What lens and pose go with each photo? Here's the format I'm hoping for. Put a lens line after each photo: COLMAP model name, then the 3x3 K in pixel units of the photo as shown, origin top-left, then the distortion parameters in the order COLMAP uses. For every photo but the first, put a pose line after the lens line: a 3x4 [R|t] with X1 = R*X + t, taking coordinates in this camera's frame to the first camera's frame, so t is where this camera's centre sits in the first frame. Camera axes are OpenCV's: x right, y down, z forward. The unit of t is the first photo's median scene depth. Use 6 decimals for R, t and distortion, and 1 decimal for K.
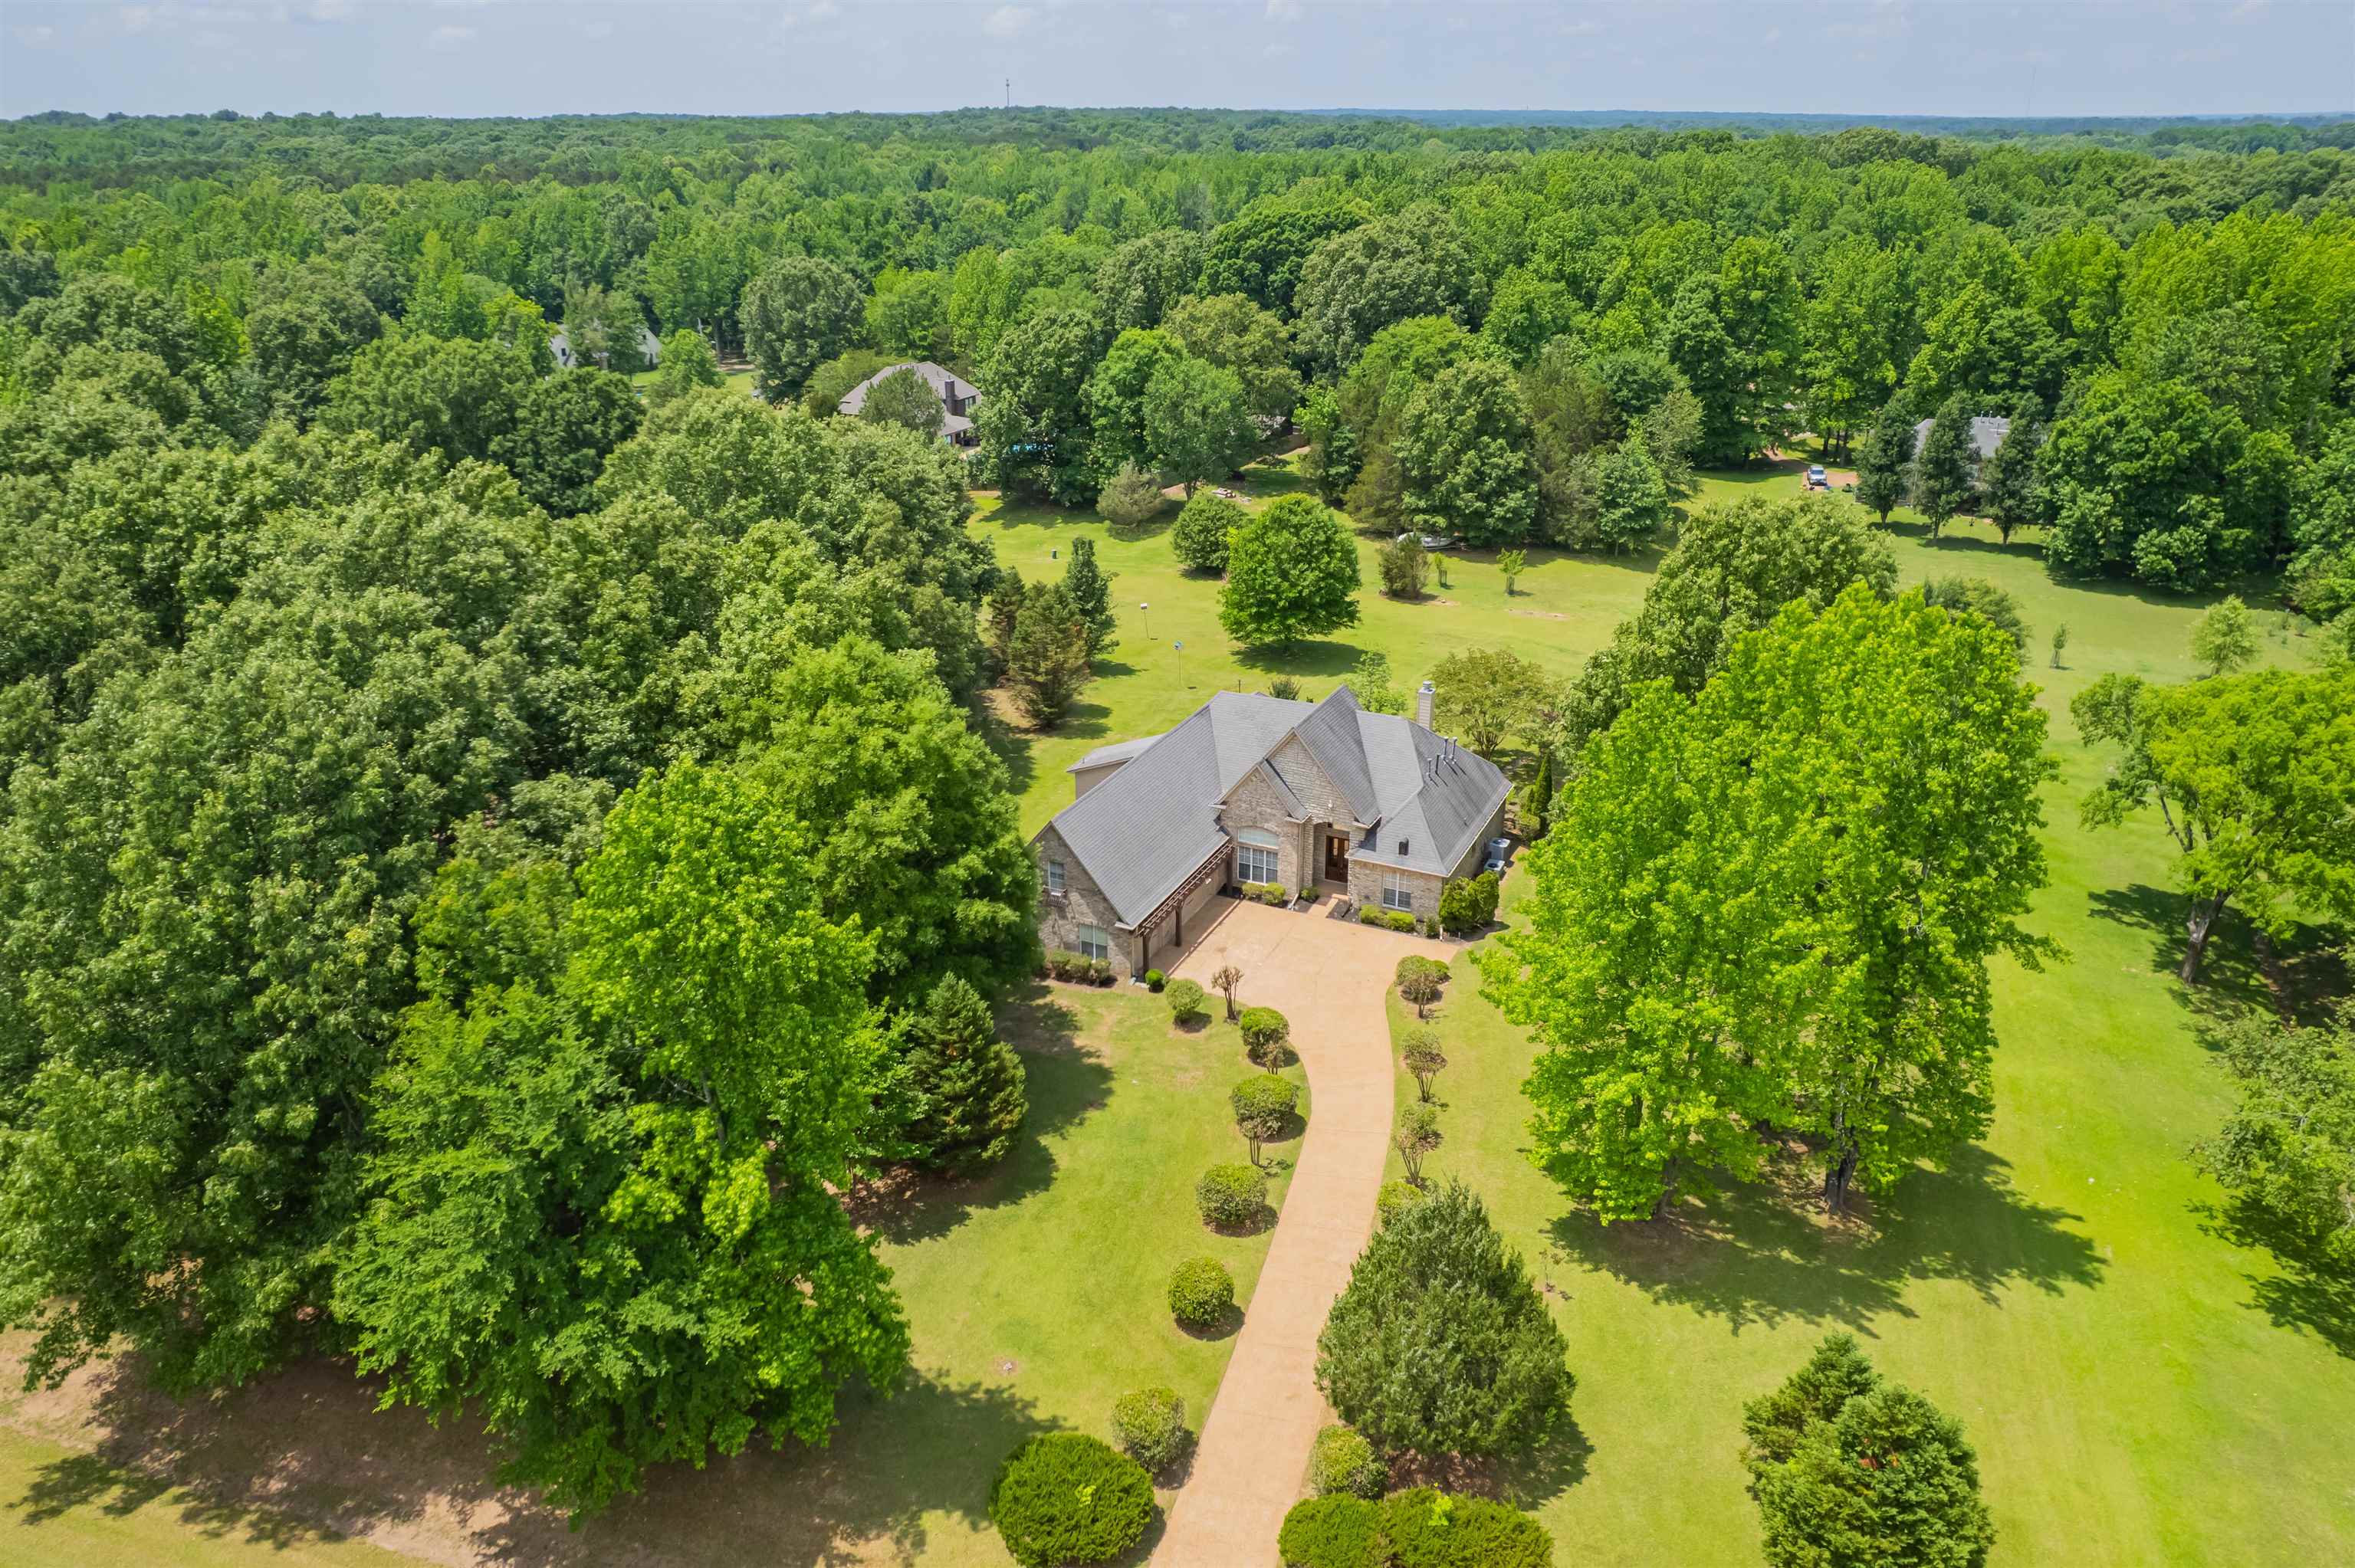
lens RADIAL K [[1587.7, 0, 1177.5], [0, 1587.7, 784.0], [0, 0, 1]] dist [-0.034605, 0.002361]
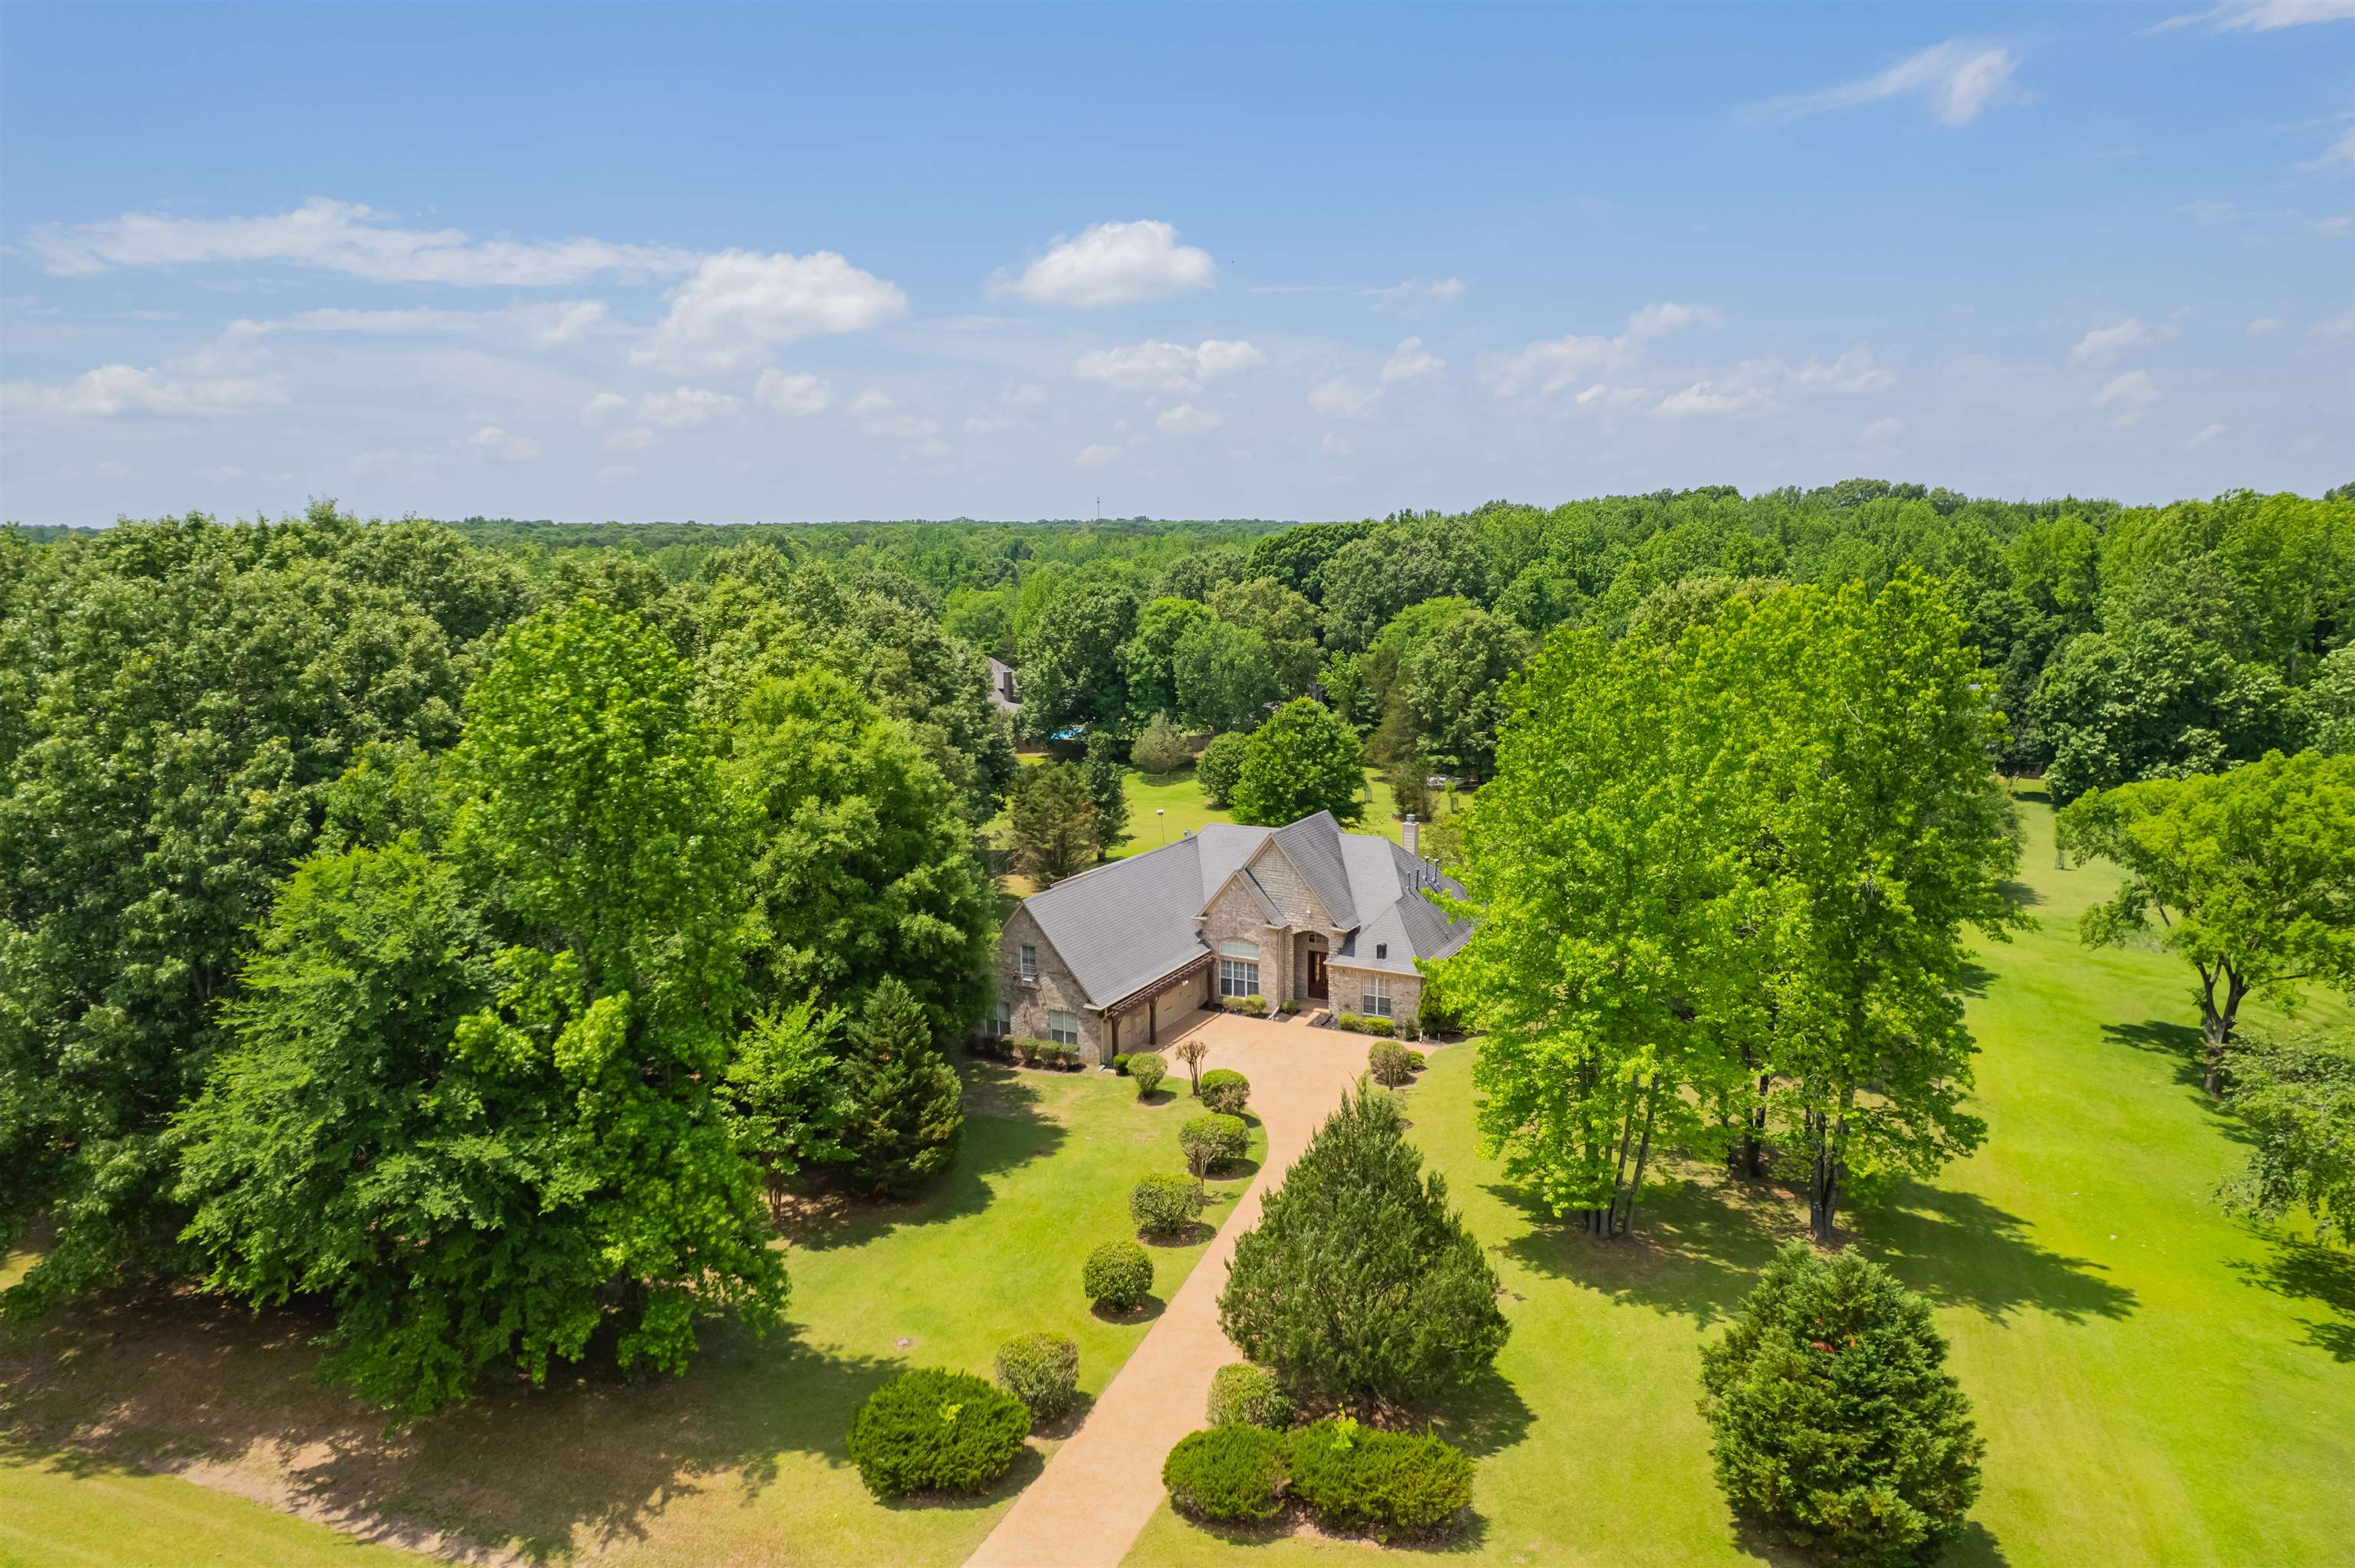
lens RADIAL K [[1513.6, 0, 1178.0], [0, 1513.6, 790.7], [0, 0, 1]] dist [-0.048936, 0.035600]
pose [[0.998972, 0.004109, -0.045139, 0.060544], [-0.014177, 0.974237, -0.225081, 0.166057], [0.043051, 0.225490, 0.973294, 0.052902]]
